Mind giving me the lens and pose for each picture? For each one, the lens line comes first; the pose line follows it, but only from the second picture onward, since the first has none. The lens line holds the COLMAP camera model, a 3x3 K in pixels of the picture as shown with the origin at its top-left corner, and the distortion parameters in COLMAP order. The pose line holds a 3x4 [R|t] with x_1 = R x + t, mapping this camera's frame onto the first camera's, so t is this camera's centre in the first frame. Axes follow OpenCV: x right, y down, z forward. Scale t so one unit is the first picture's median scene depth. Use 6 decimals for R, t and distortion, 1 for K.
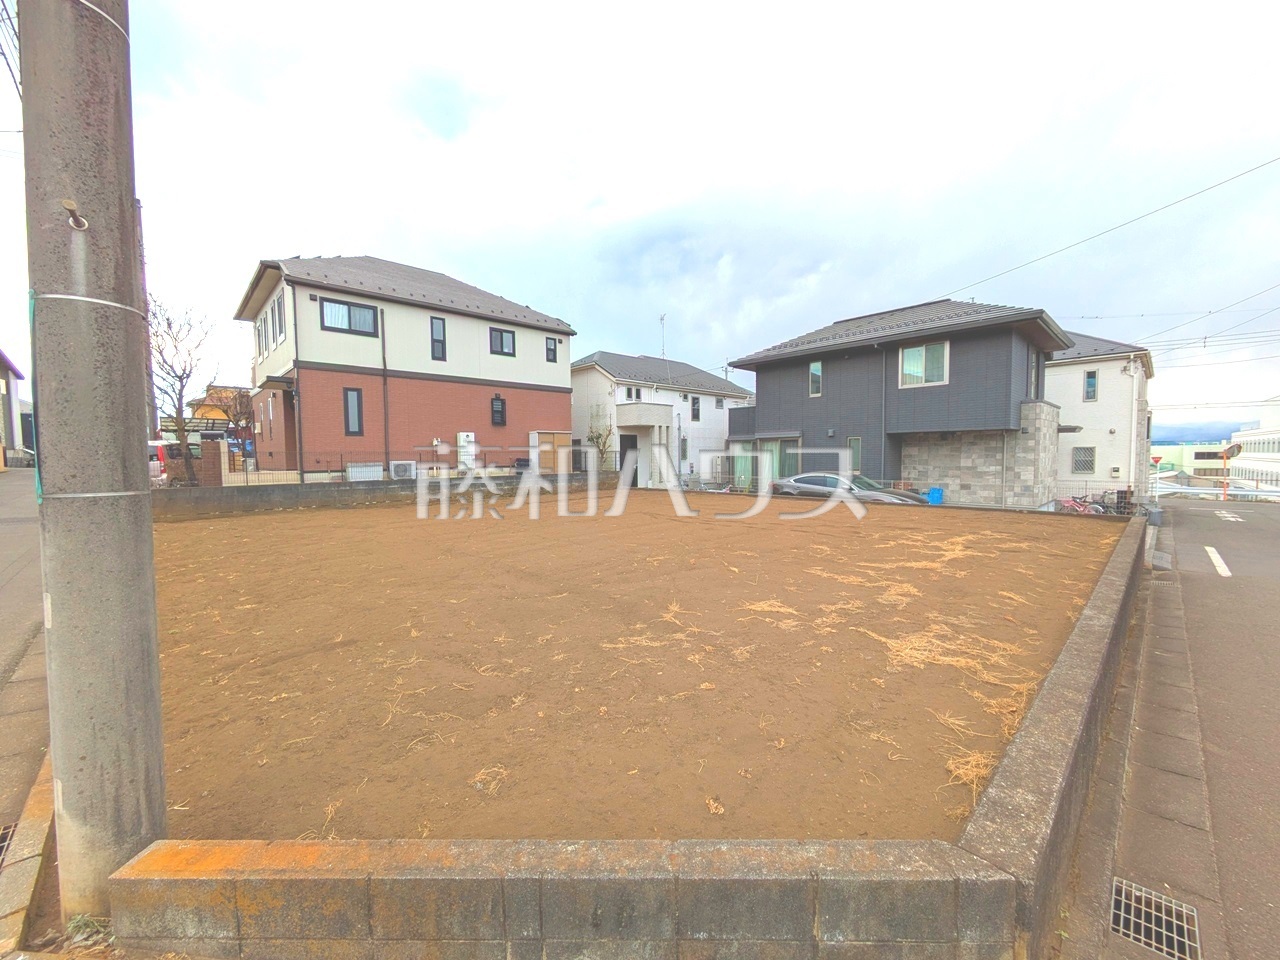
lens RADIAL K [[503.0, 0, 641.6], [0, 503.0, 482.2], [0, 0, 1]] dist [-0.003562, 0.001937]
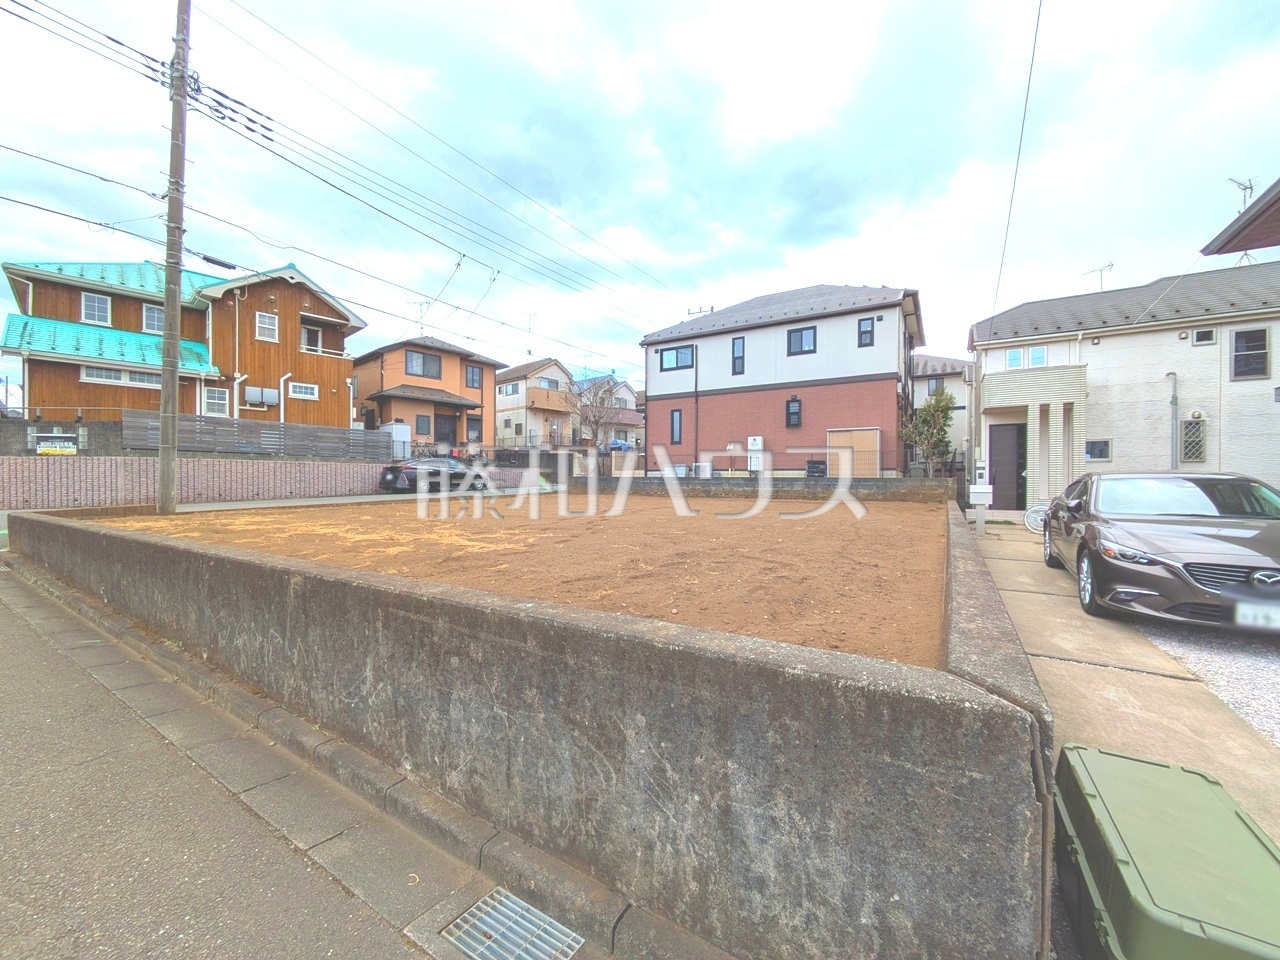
lens RADIAL K [[503.0, 0, 640.8], [0, 503.0, 480.2], [0, 0, 1]] dist [-0.003562, 0.001937]
pose [[0.258280, 0.012829, -0.965985, 0.631484], [-0.059918, 0.998199, -0.002763, 0.011292], [0.964210, 0.058593, 0.258583, 0.504071]]
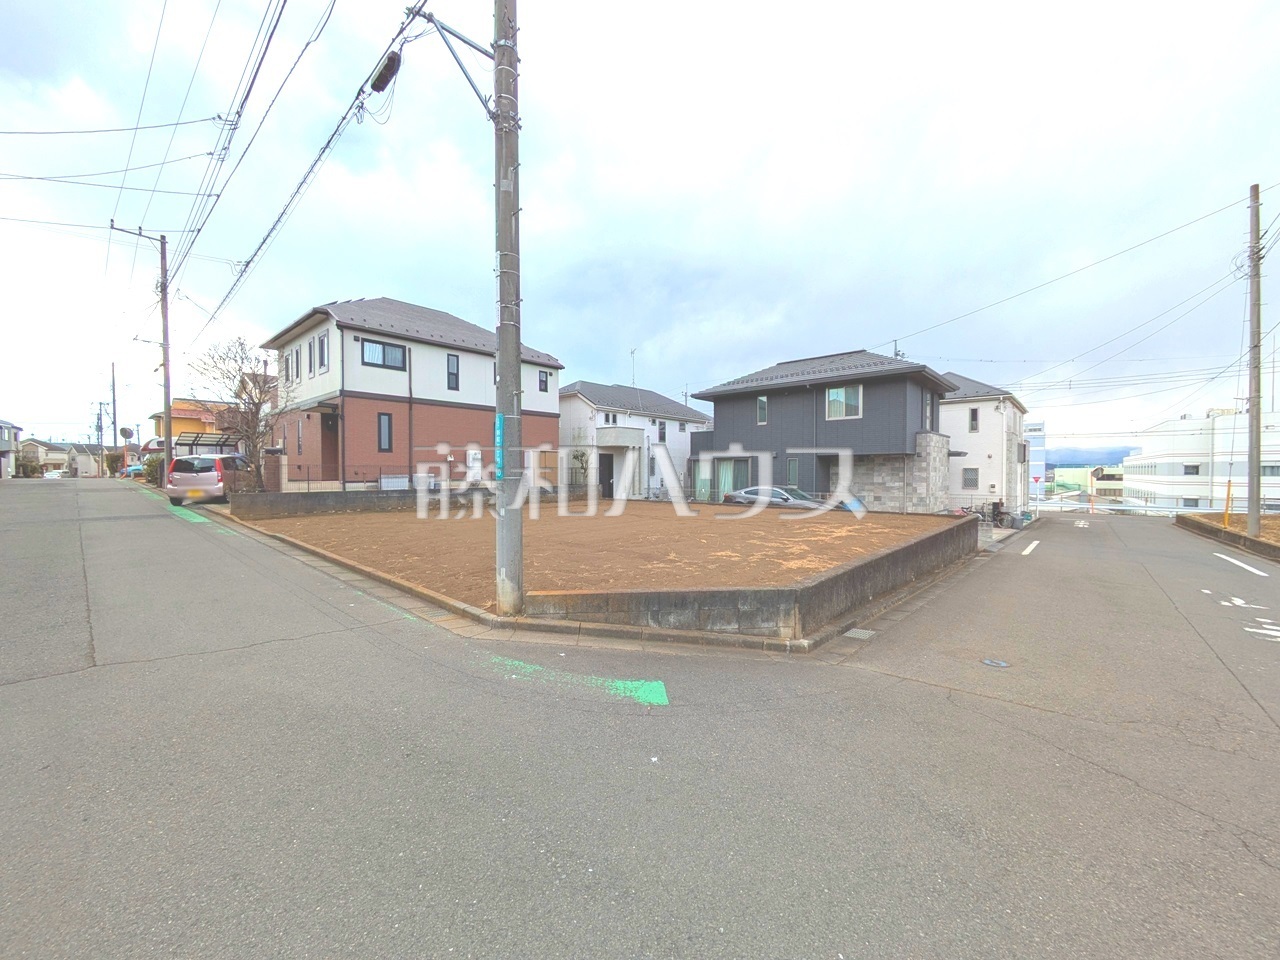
lens RADIAL K [[503.0, 0, 642.3], [0, 503.0, 482.5], [0, 0, 1]] dist [-0.003562, 0.001937]
pose [[0.996294, 0.007889, 0.085649, -0.055837], [-0.004968, 0.999400, -0.034266, 0.015728], [-0.085868, 0.033713, 0.995736, -0.217673]]
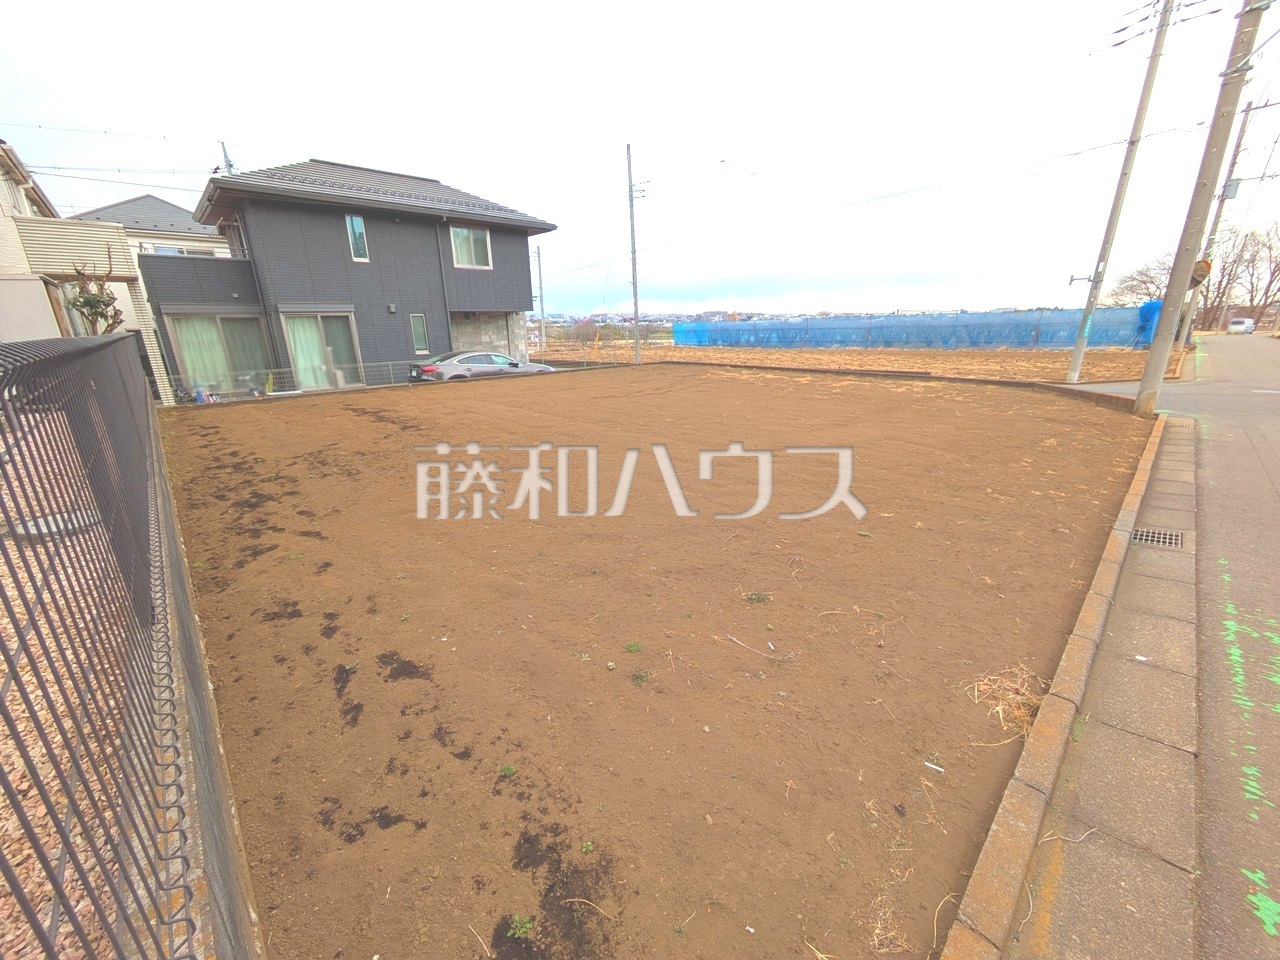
lens RADIAL K [[503.0, 0, 641.1], [0, 503.0, 480.6], [0, 0, 1]] dist [-0.003562, 0.001937]
pose [[0.003098, -0.291755, 0.956488, -0.653050], [0.069045, 0.954272, 0.290855, -0.040457], [-0.997609, 0.065139, 0.023101, 0.640781]]
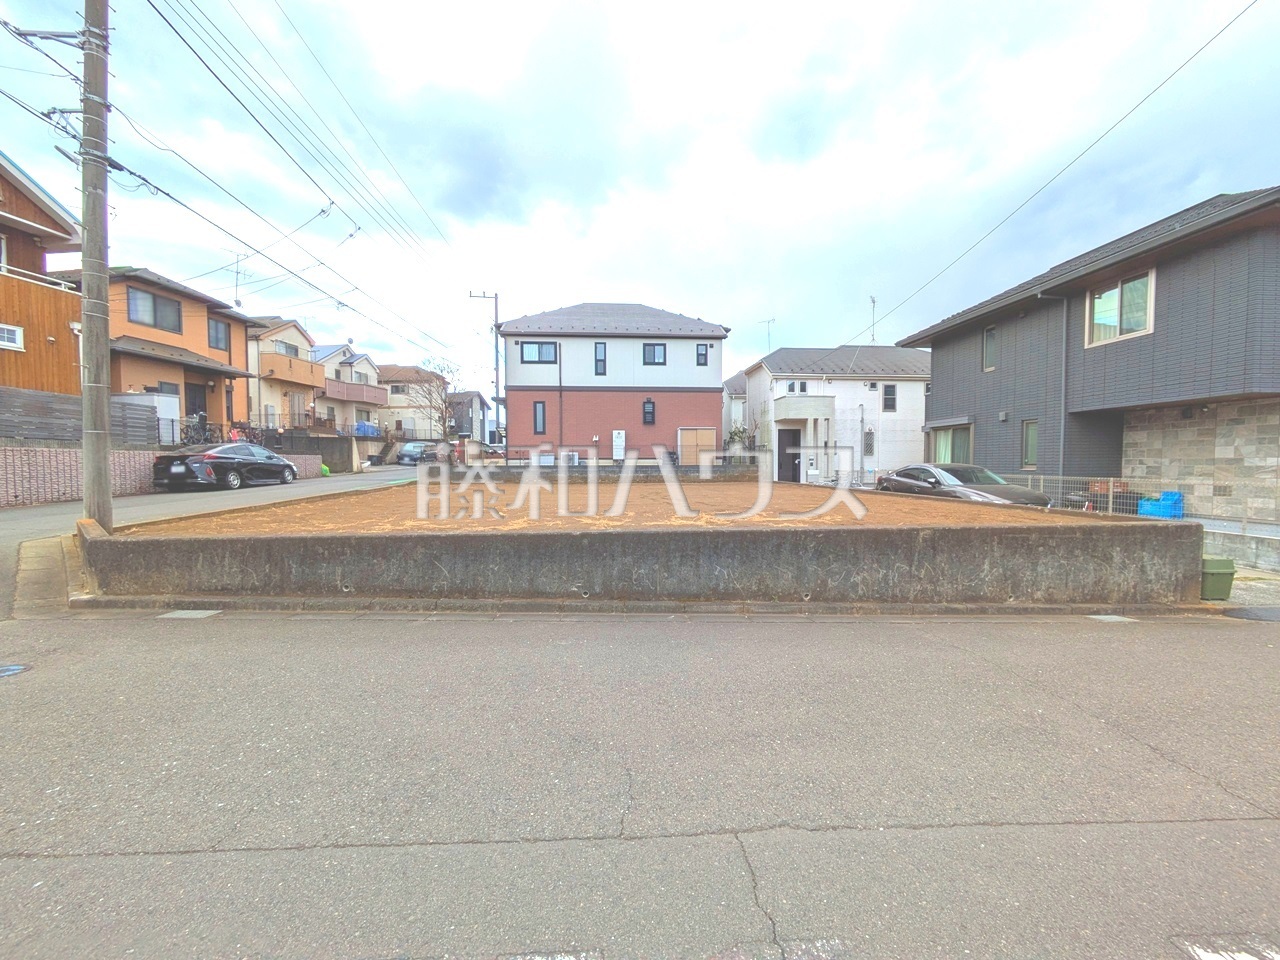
lens RADIAL K [[503.0, 0, 641.0], [0, 503.0, 481.0], [0, 0, 1]] dist [-0.003562, 0.001937]
pose [[0.777425, 0.030003, -0.628260, 0.495344], [-0.038614, 0.999254, -0.000062, 0.025544], [0.627789, 0.024308, 0.778004, 0.063295]]
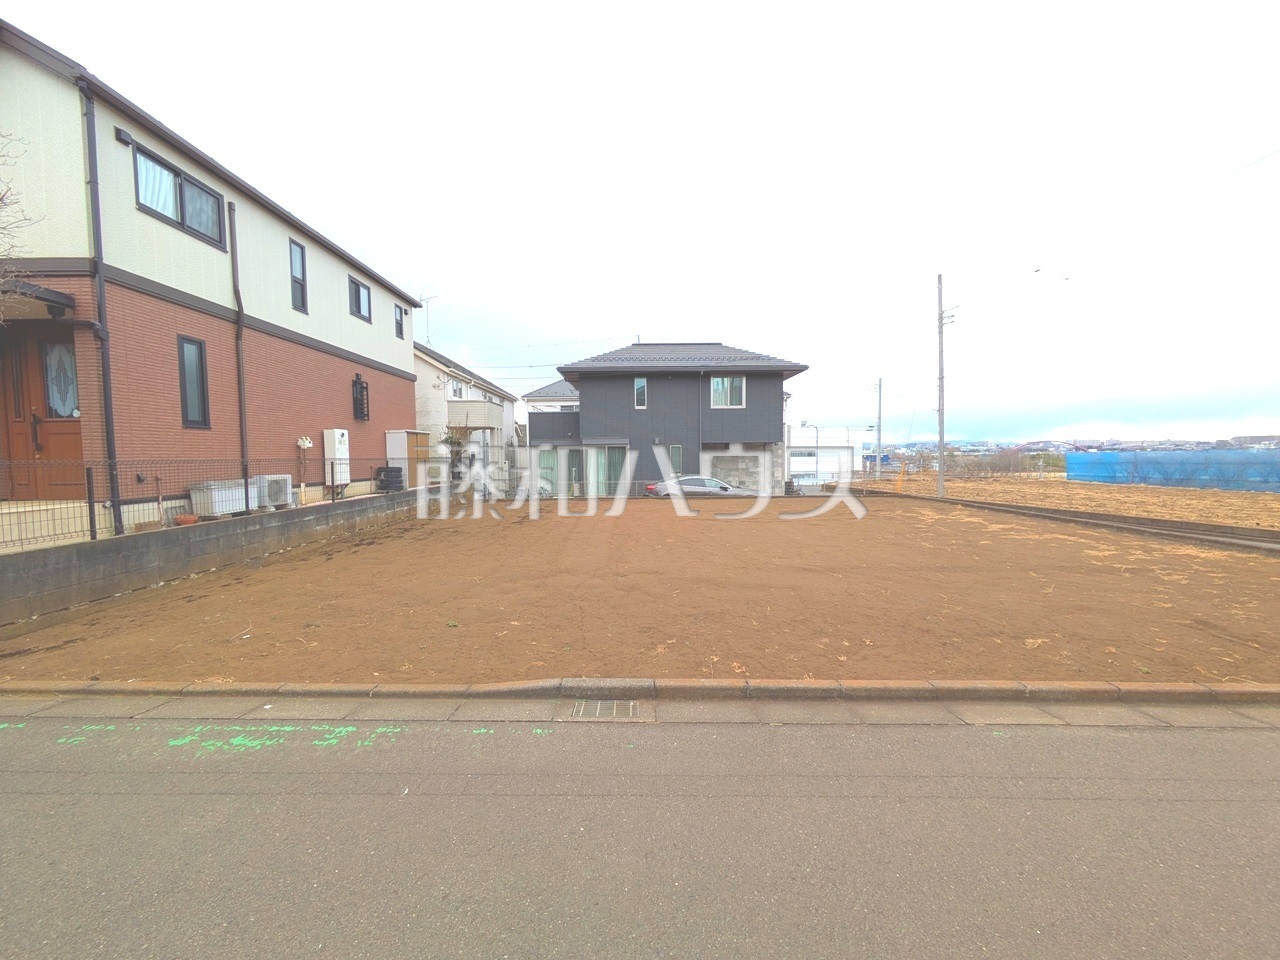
lens RADIAL K [[503.0, 0, 641.7], [0, 503.0, 480.6], [0, 0, 1]] dist [-0.003562, 0.001937]
pose [[0.683508, -0.033917, 0.729154, -0.568191], [0.041856, 0.999097, 0.007237, -0.020295], [-0.728742, 0.025573, 0.684311, 0.270855]]
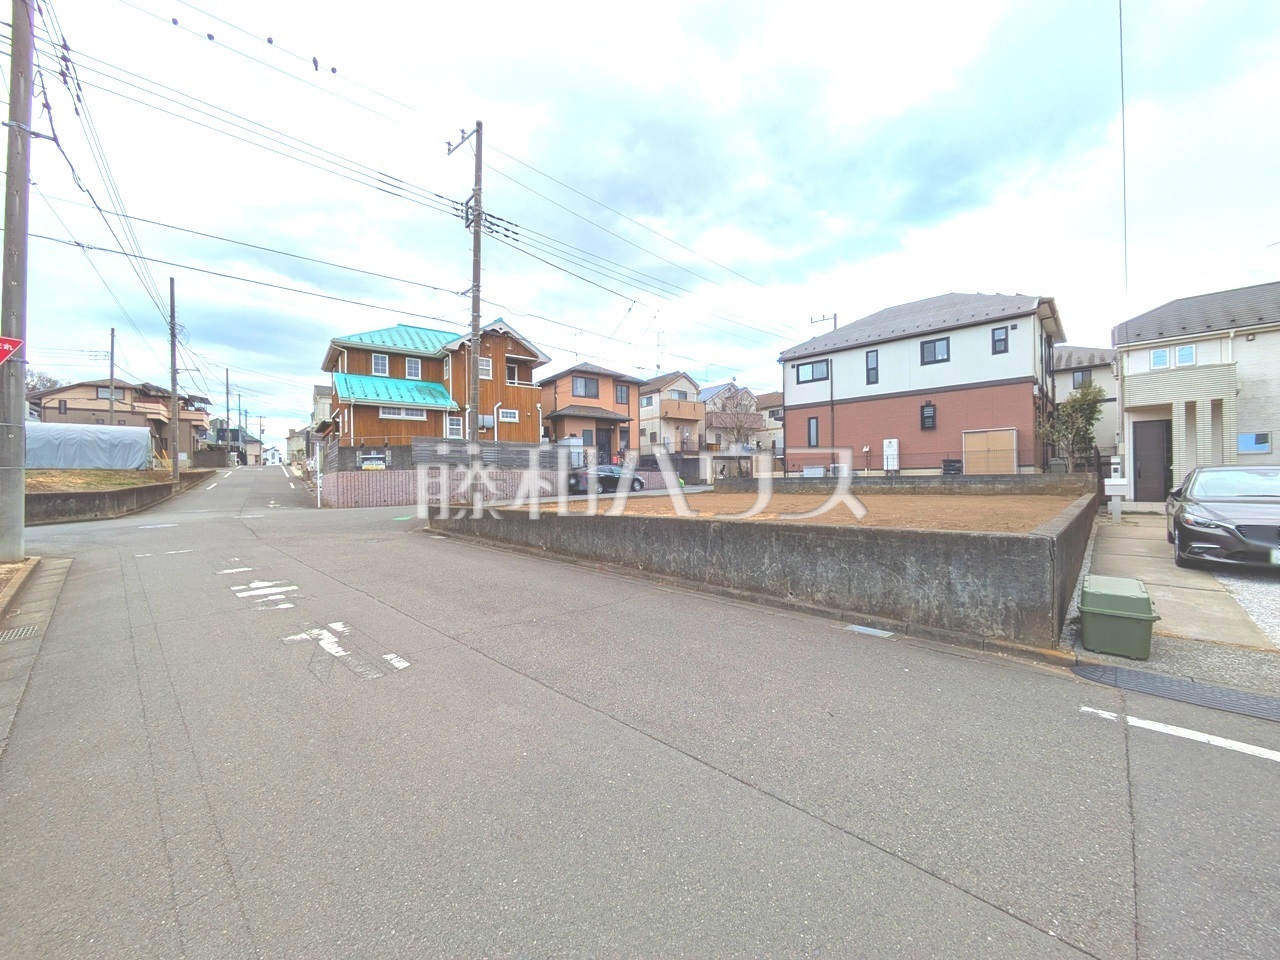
lens RADIAL K [[503.0, 0, 641.6], [0, 503.0, 478.5], [0, 0, 1]] dist [-0.003562, 0.001937]
pose [[0.055970, 0.002562, -0.998429, 0.818272], [-0.041763, 0.999128, 0.000223, 0.018794], [0.997559, 0.041685, 0.056028, 0.356828]]
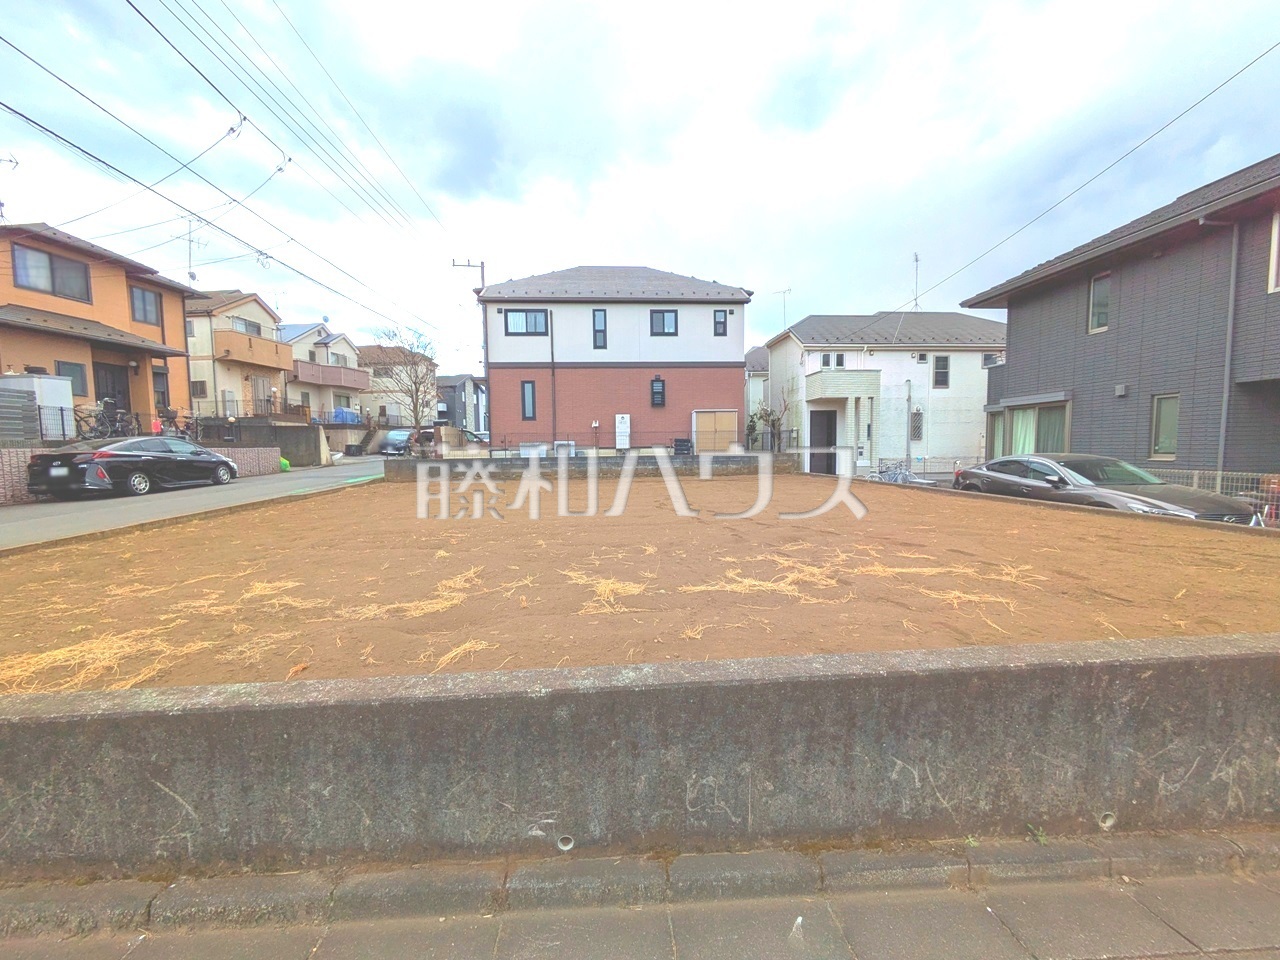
lens RADIAL K [[503.0, 0, 641.2], [0, 503.0, 481.9], [0, 0, 1]] dist [-0.003562, 0.001937]
pose [[0.775747, 0.043117, -0.629569, 0.361267], [-0.026896, 0.999016, 0.035277, 0.005114], [0.630470, -0.010433, 0.776143, 0.204521]]
